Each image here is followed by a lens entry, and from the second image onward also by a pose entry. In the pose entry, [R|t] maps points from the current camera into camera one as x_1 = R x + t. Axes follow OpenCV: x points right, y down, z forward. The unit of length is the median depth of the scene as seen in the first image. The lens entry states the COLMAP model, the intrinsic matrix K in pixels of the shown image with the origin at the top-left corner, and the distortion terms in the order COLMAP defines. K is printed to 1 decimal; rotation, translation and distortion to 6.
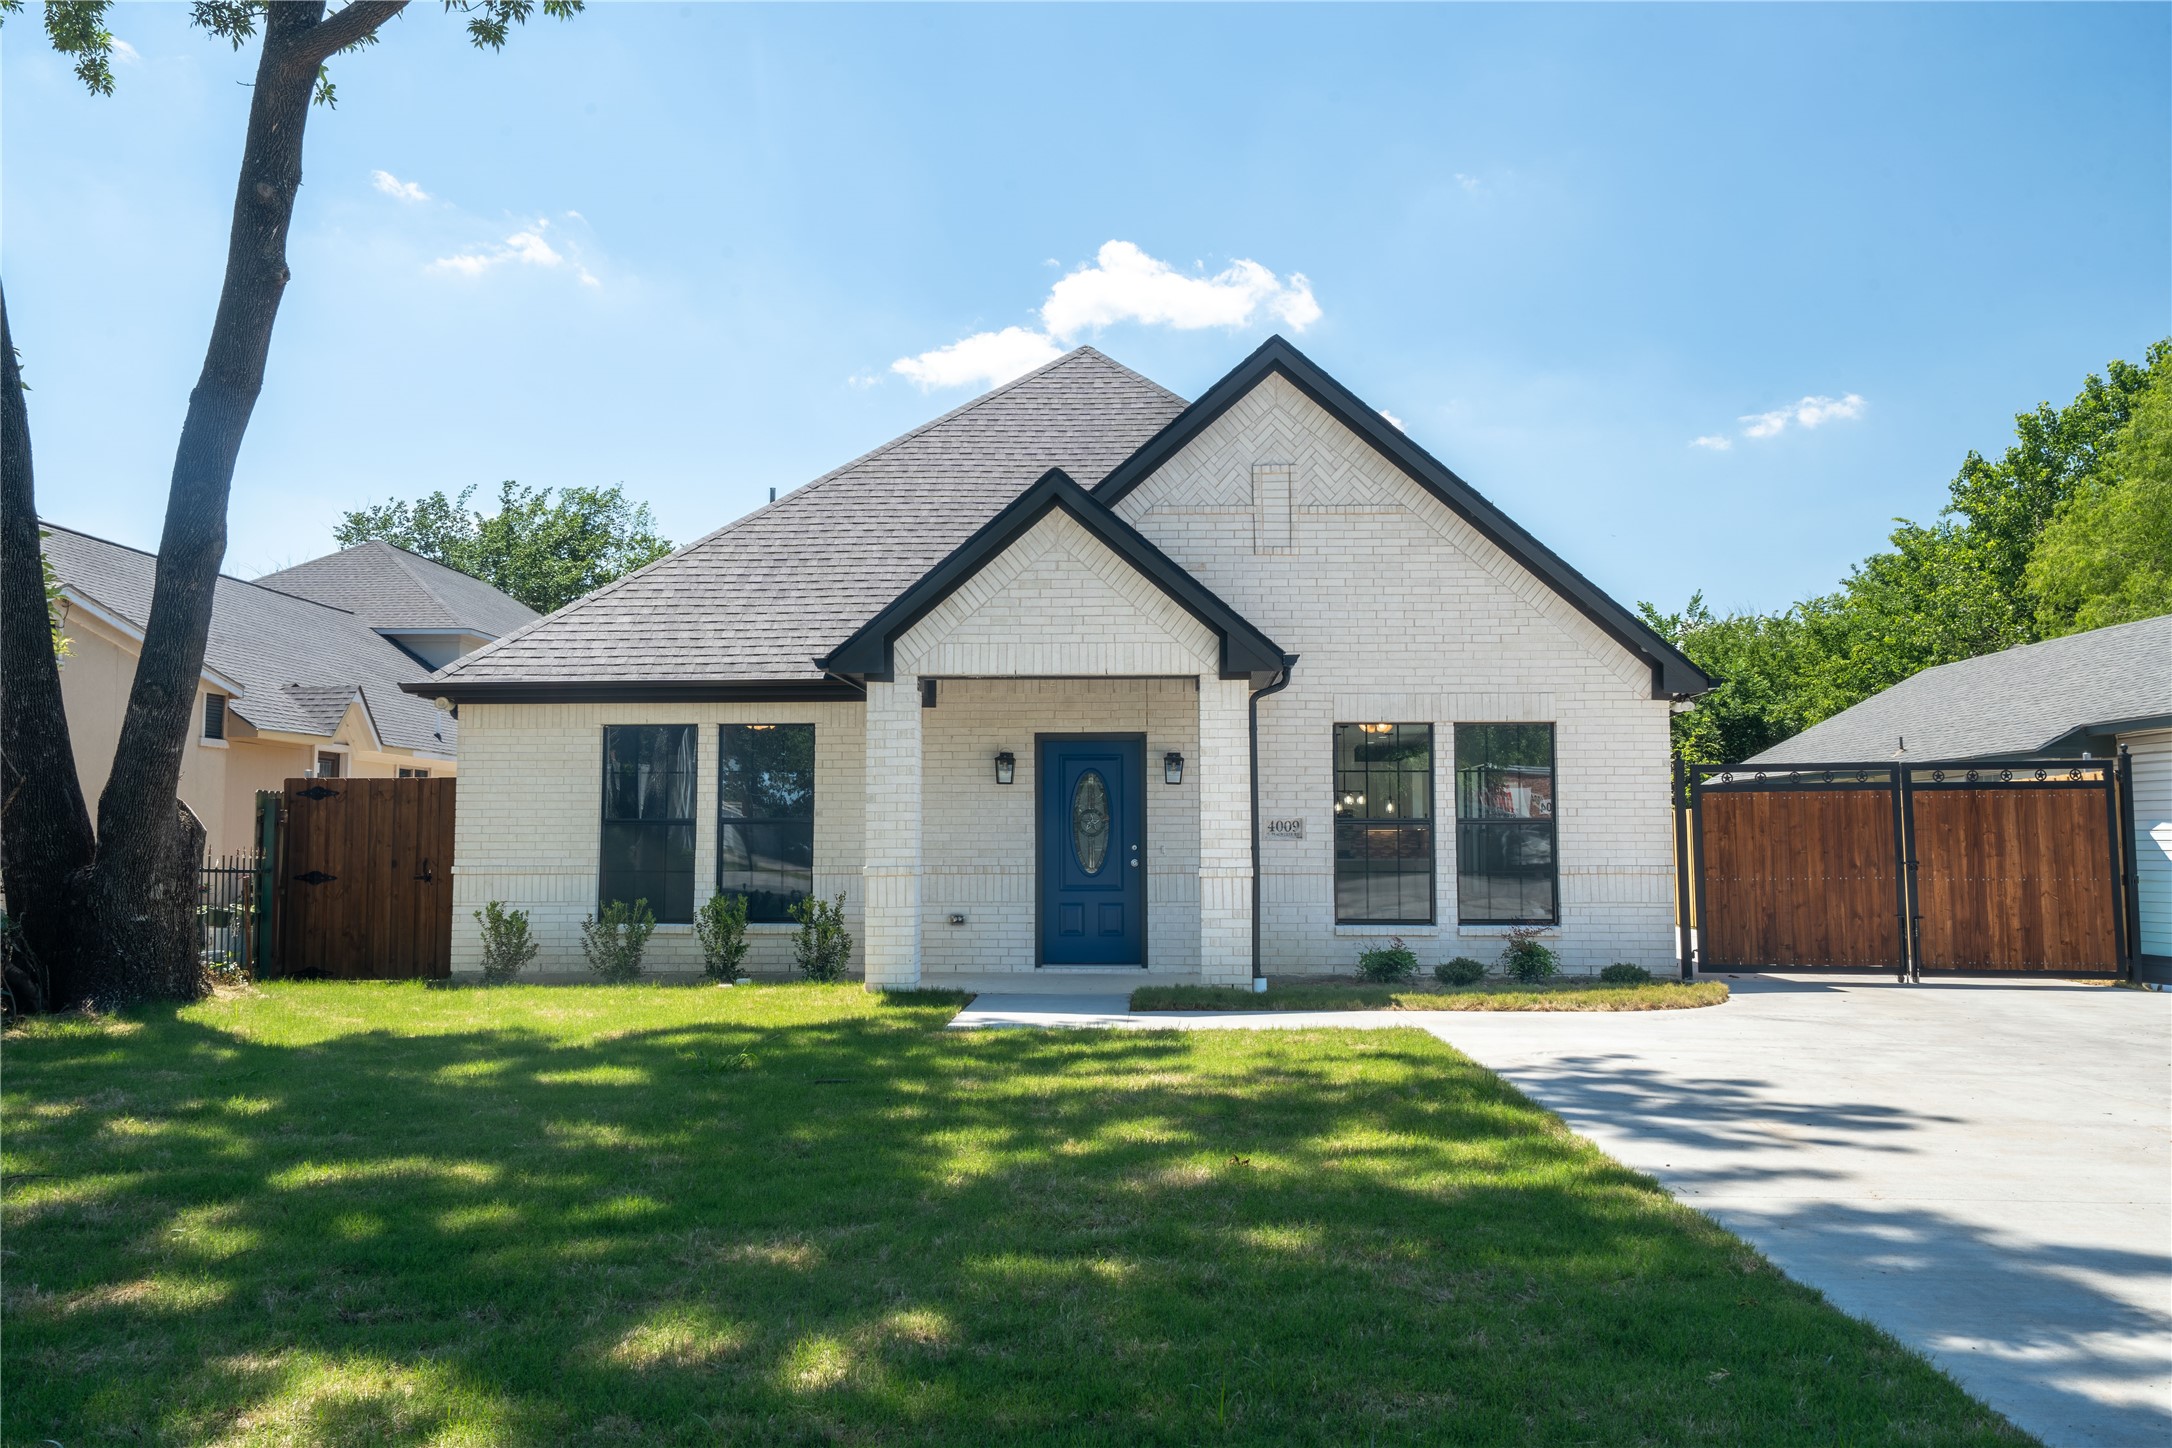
lens RADIAL K [[1695.3, 0, 1085.4], [0, 1695.3, 721.8], [0, 0, 1]] dist [0.008735, 0.012456]
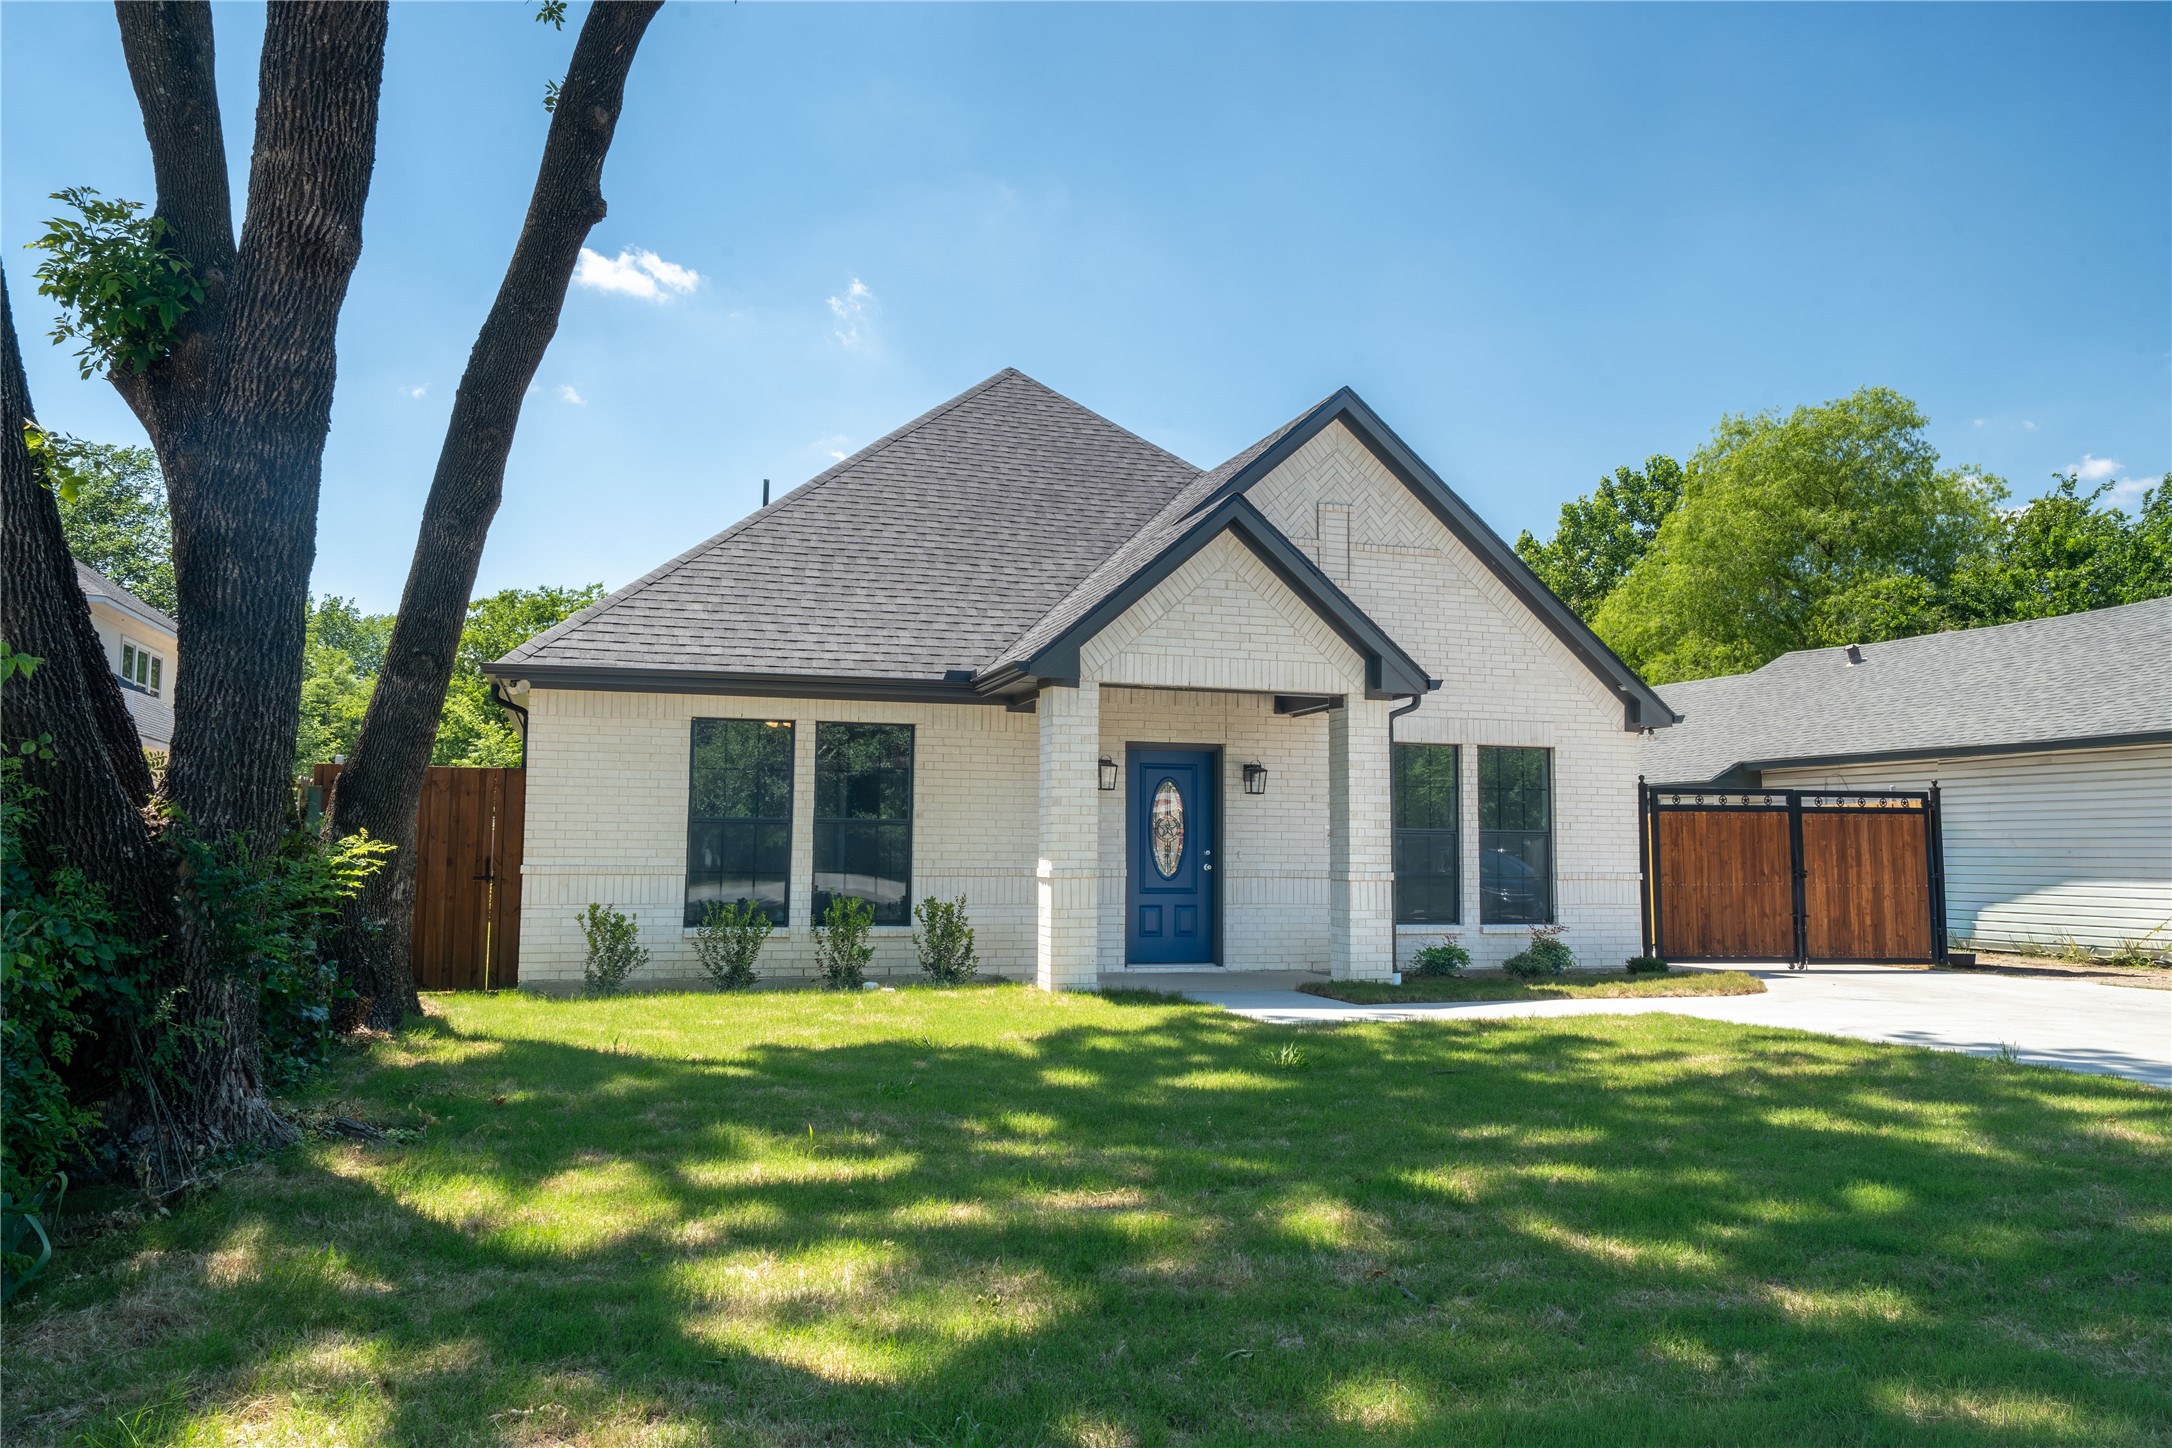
lens RADIAL K [[1619.5, 0, 1086.9], [0, 1619.5, 722.4], [0, 0, 1]] dist [0.016177, 0.000310]
pose [[0.936712, 0.038380, 0.347991, -0.404872], [-0.035704, 0.999263, -0.014102, 0.009923], [-0.348276, 0.000785, 0.937392, 0.077905]]
